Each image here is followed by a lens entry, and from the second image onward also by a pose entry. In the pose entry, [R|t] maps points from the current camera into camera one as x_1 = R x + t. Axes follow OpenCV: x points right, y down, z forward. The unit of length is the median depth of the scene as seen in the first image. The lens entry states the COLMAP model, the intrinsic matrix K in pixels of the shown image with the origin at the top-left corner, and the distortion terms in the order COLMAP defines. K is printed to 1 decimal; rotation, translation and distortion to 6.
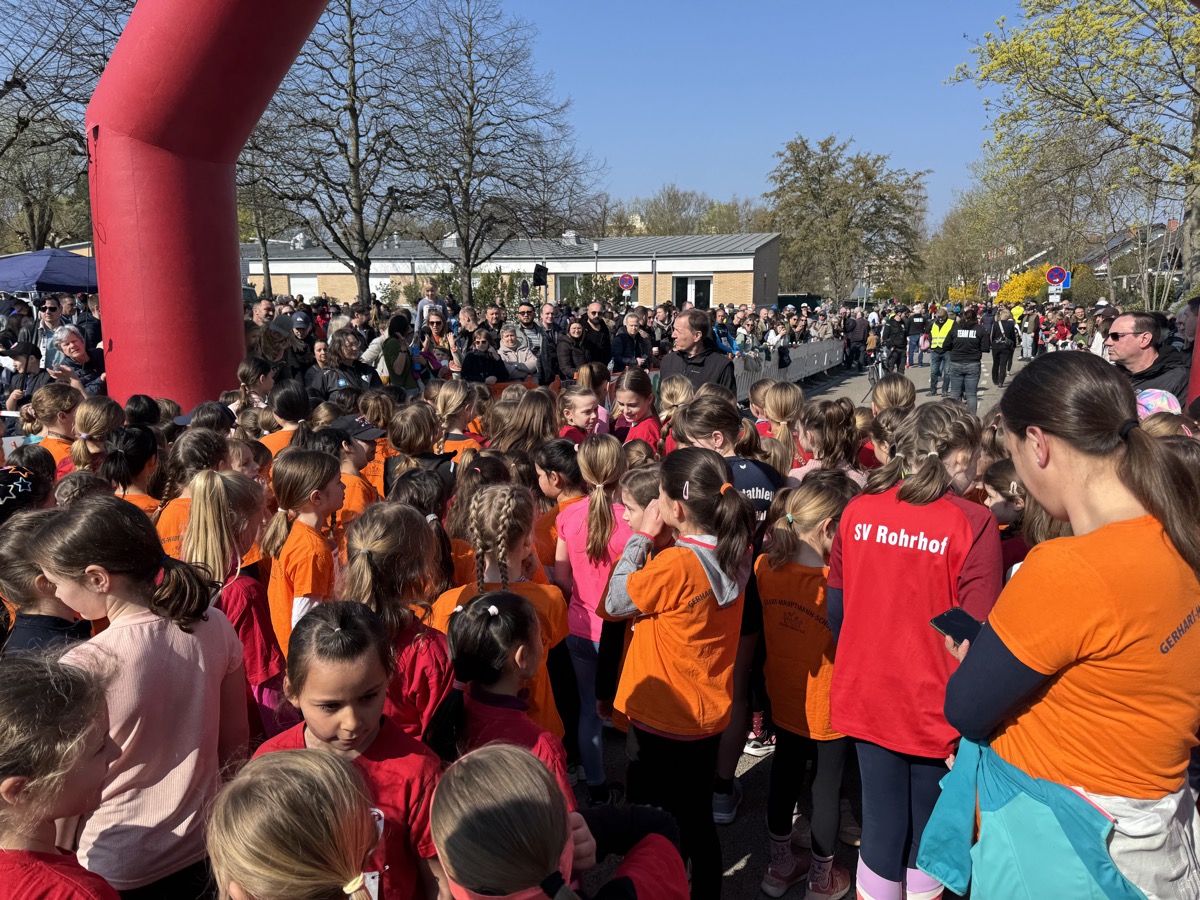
lens RADIAL K [[850.2, 0, 600.0], [0, 850.2, 450.0], [0, 0, 1]] dist [0.191259, -0.407293]
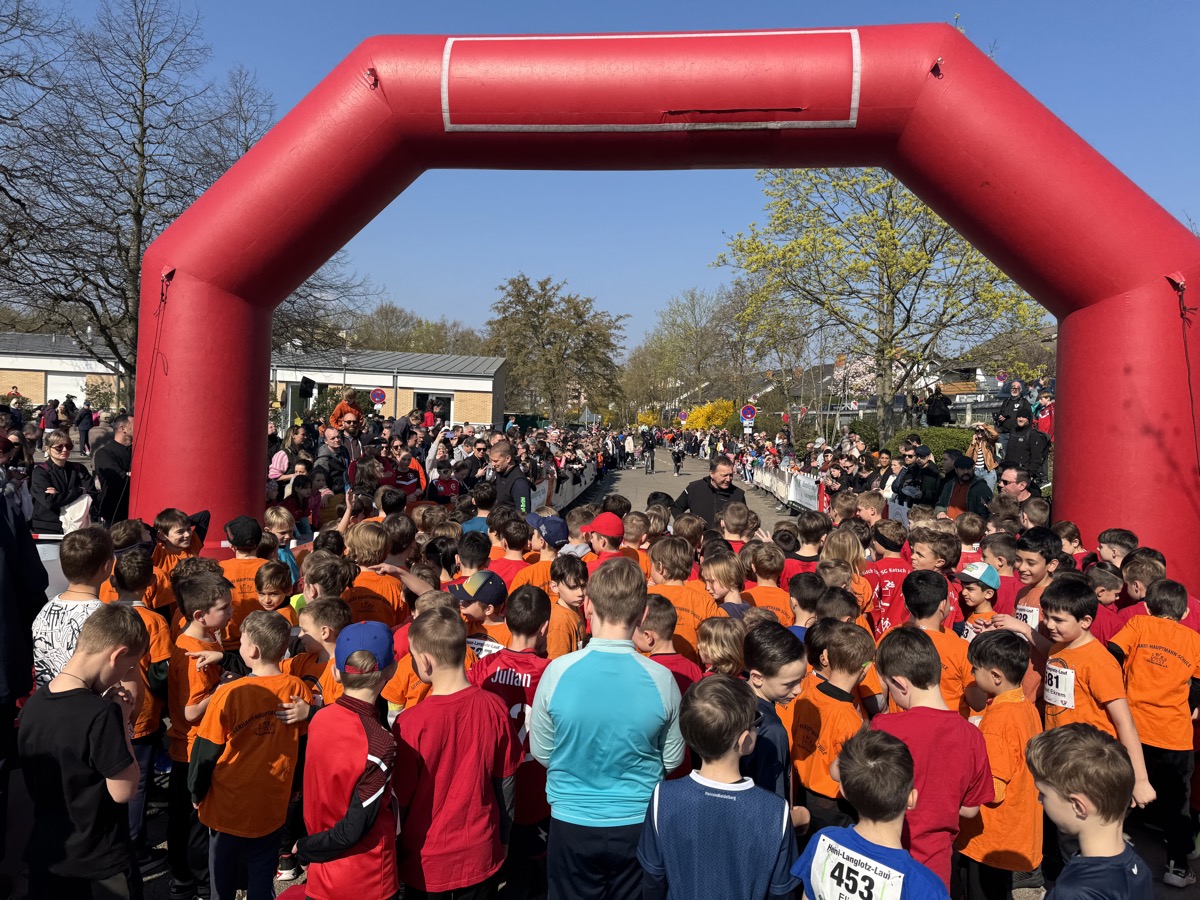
lens RADIAL K [[864.4, 0, 599.8], [0, 864.4, 445.5], [0, 0, 1]] dist [0.049926, -0.049791]
pose [[0.929469, 0.030536, 0.367635, -0.087392], [0.018435, 0.991478, -0.128961, -0.000220], [-0.368440, 0.126643, 0.920985, -0.033498]]
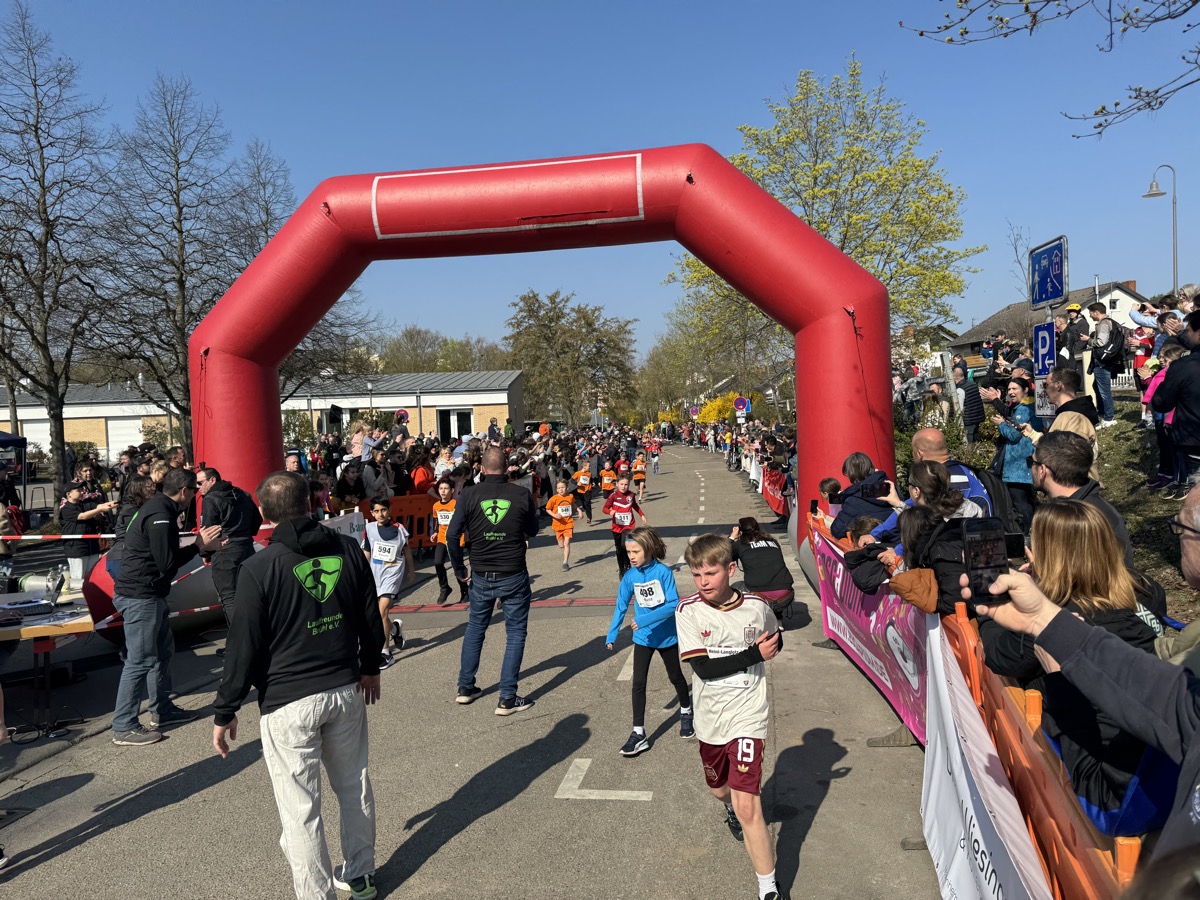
lens RADIAL K [[886.4, 0, 606.6], [0, 886.4, 444.7], [0, 0, 1]] dist [0.056090, -0.083278]
pose [[0.945808, -0.042386, 0.321949, -0.078957], [0.090422, 0.986609, -0.135745, 0.020194], [-0.311884, 0.157500, 0.936975, -0.146023]]
